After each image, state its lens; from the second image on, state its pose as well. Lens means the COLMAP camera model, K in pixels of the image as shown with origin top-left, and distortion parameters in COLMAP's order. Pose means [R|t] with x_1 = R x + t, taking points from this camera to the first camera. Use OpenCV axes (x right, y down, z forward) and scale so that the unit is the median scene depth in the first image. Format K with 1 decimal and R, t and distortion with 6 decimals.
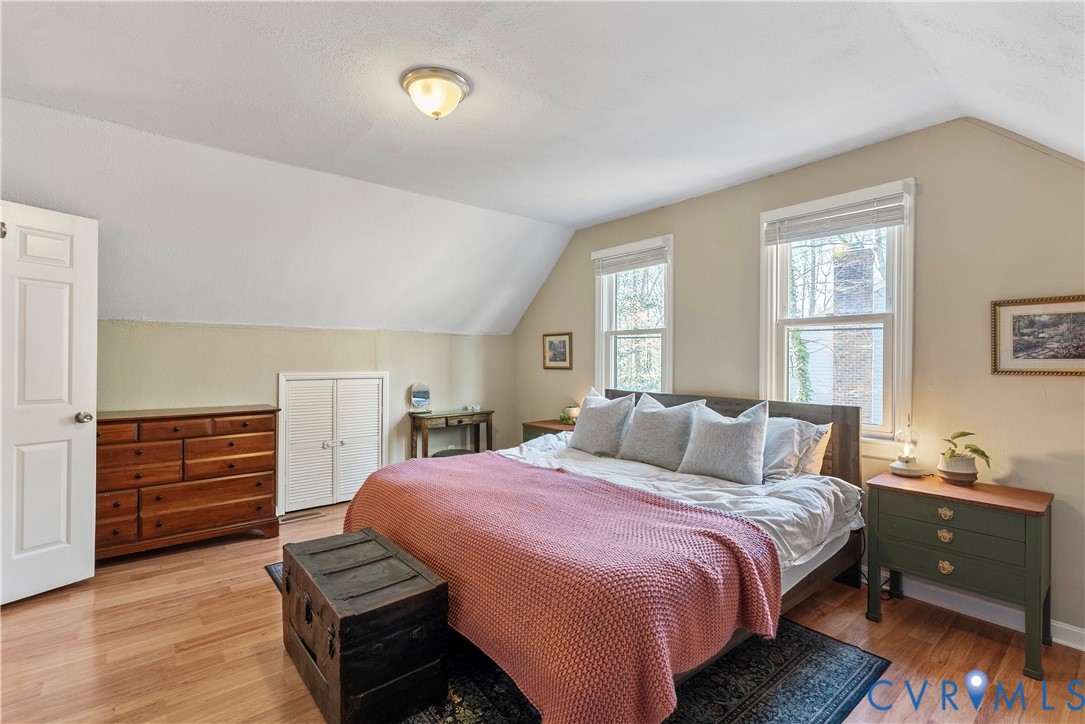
lens RADIAL K [[497.7, 0, 541.4], [0, 497.7, 357.6], [0, 0, 1]] dist [0.000137, -0.000151]
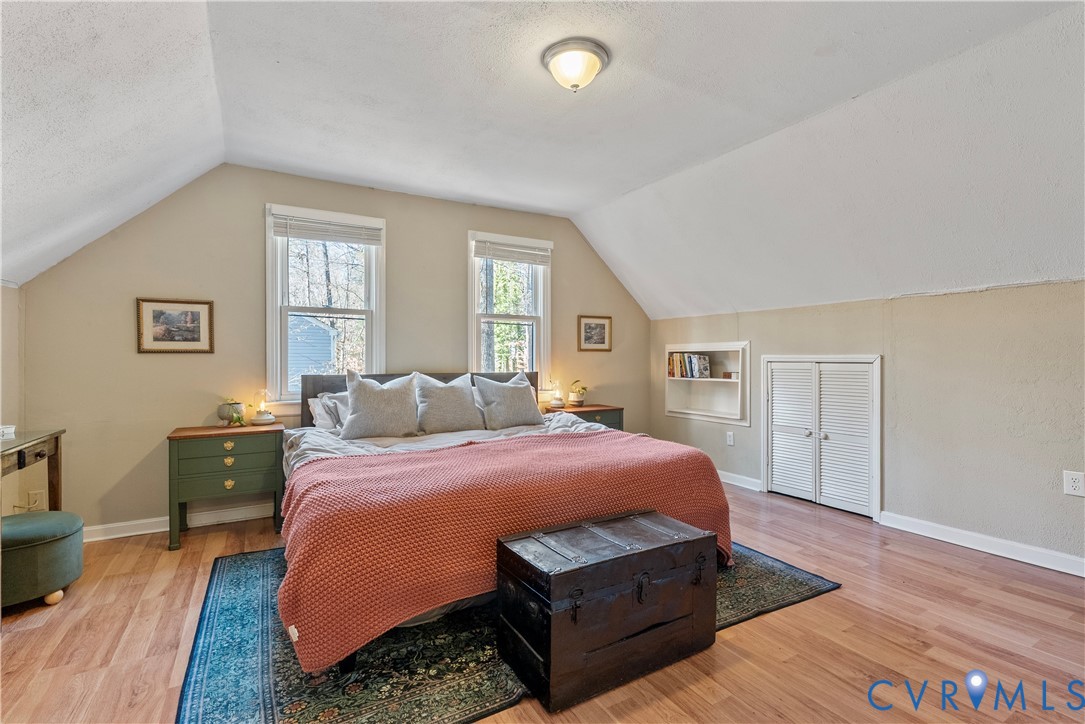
lens RADIAL K [[497.7, 0, 541.4], [0, 497.7, 357.6], [0, 0, 1]] dist [0.000137, -0.000151]
pose [[0.172218, -0.009791, 0.985010, -0.699210], [-0.007154, 0.999912, 0.011190, 0.023721], [-0.985033, -0.008974, 0.172133, 0.501791]]
